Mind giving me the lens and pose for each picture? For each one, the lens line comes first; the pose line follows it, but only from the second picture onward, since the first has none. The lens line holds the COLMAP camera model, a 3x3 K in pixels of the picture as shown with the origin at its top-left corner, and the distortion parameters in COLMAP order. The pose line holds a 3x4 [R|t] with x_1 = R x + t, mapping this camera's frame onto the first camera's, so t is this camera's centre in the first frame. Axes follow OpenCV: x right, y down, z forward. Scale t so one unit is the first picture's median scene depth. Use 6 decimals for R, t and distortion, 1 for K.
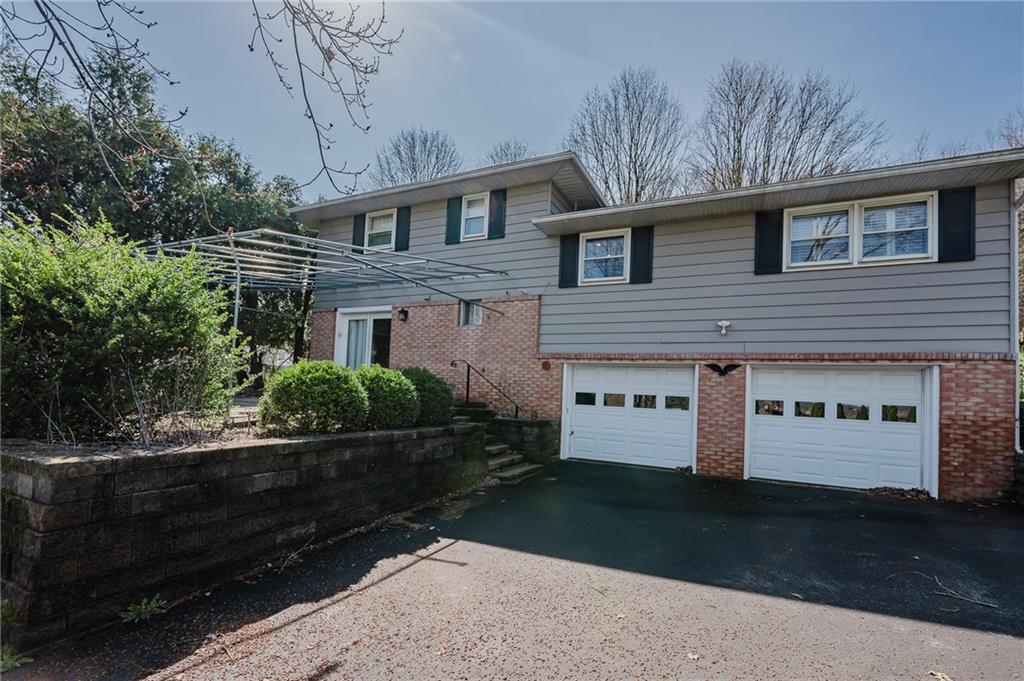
lens RADIAL K [[419.4, 0, 512.0], [0, 419.4, 349.7], [0, 0, 1]] dist [0.001479, 0.000328]
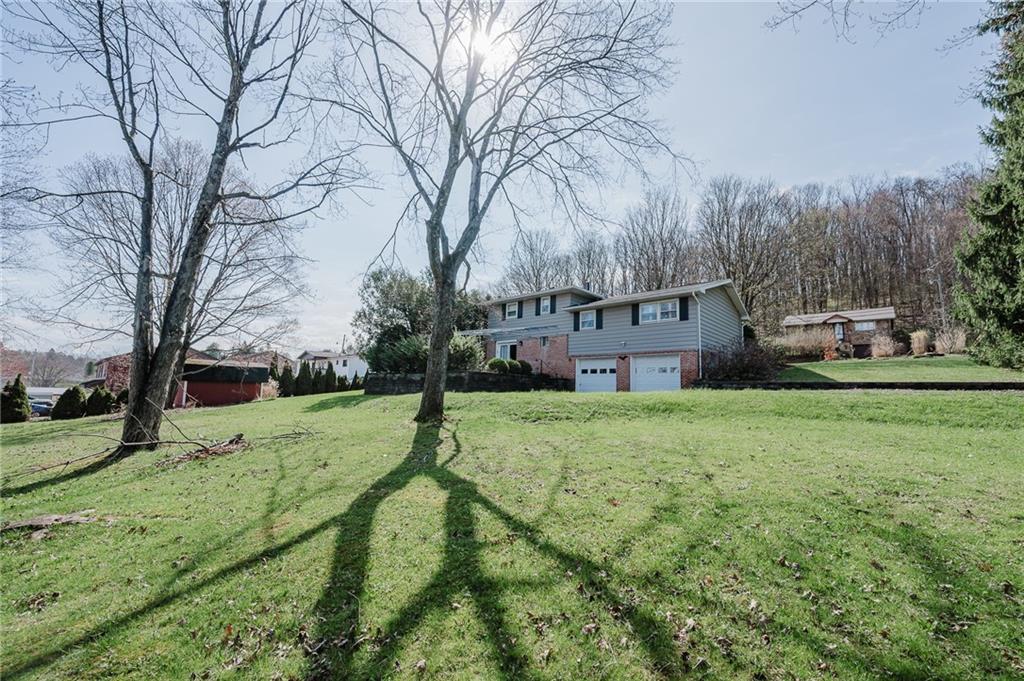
lens RADIAL K [[419.4, 0, 512.0], [0, 419.4, 349.7], [0, 0, 1]] dist [0.001479, 0.000328]
pose [[0.947456, -0.041355, -0.317201, 0.588731], [0.030822, 0.998796, -0.038155, 0.063664], [0.318397, 0.026373, 0.947591, -1.707594]]
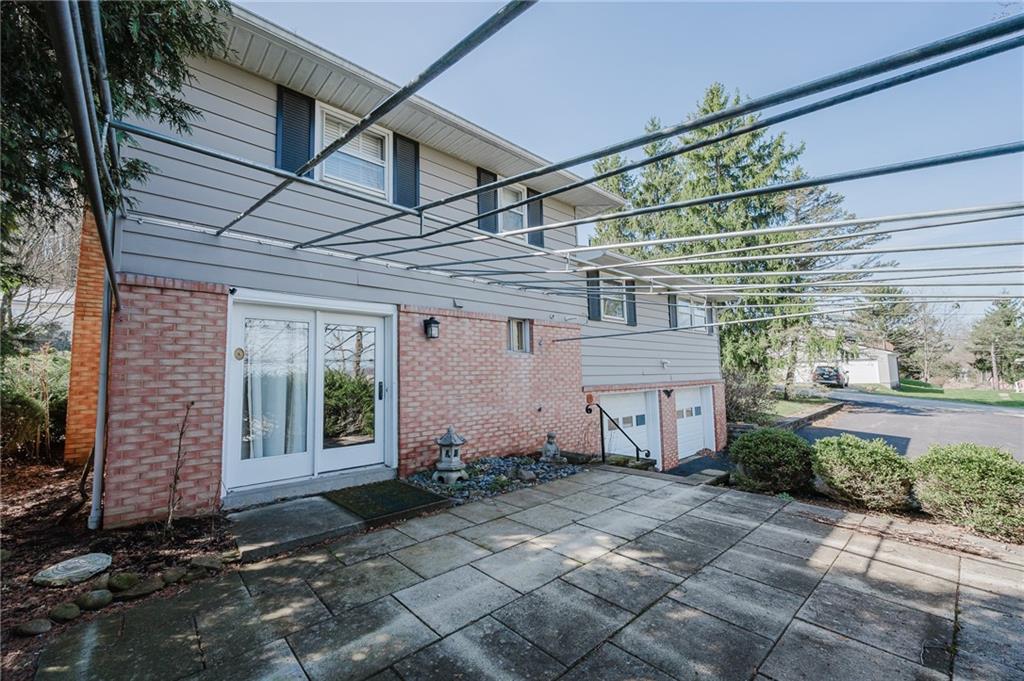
lens RADIAL K [[419.4, 0, 512.0], [0, 419.4, 349.7], [0, 0, 1]] dist [0.001479, 0.000328]
pose [[0.377903, 0.040487, 0.924960, -0.873262], [-0.003634, 0.999101, -0.042248, -0.032984], [-0.925838, 0.012604, 0.377710, 0.788998]]
